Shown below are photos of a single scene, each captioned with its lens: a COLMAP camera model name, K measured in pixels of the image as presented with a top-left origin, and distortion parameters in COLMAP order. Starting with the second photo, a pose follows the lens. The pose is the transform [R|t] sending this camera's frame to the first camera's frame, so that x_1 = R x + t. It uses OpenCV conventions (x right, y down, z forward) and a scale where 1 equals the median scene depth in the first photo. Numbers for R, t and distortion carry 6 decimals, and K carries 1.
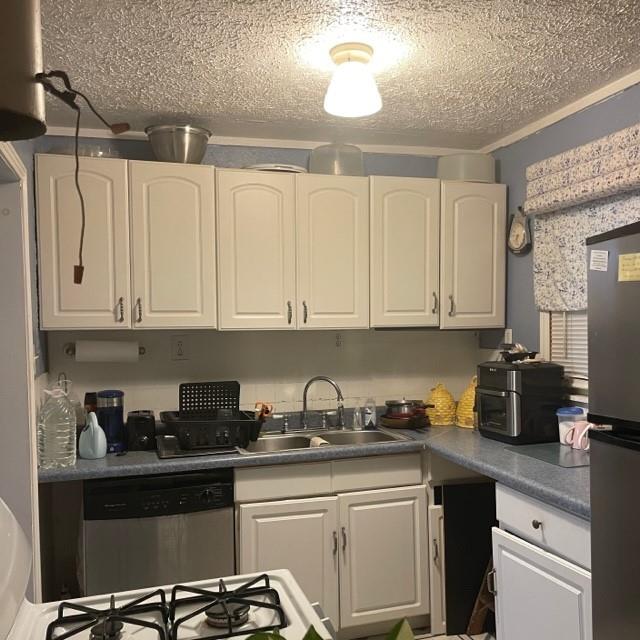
lens RADIAL K [[665.2, 0, 355.3], [0, 665.2, 322.9], [0, 0, 1]] dist [0.054538, -0.047884]
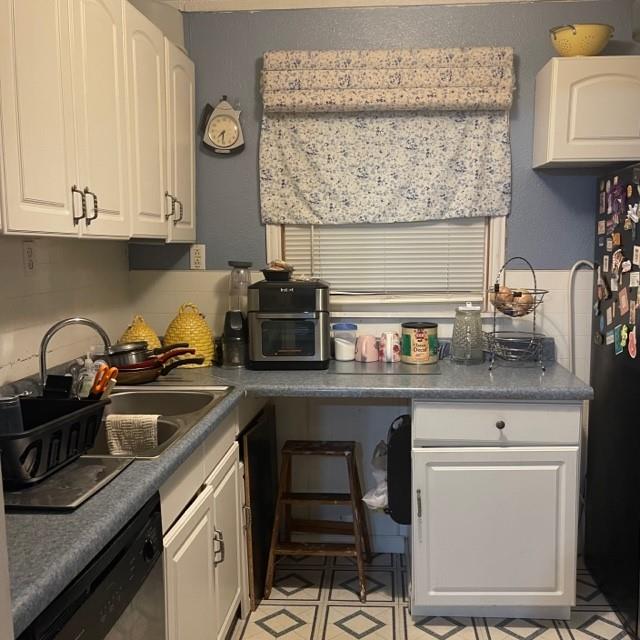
lens RADIAL K [[665.2, 0, 355.3], [0, 665.2, 322.9], [0, 0, 1]] dist [0.054538, -0.047884]
pose [[0.394327, -0.093369, 0.914215, -0.534975], [0.000841, 0.994861, 0.101243, 0.025472], [-0.918970, -0.039154, 0.392379, 0.570575]]
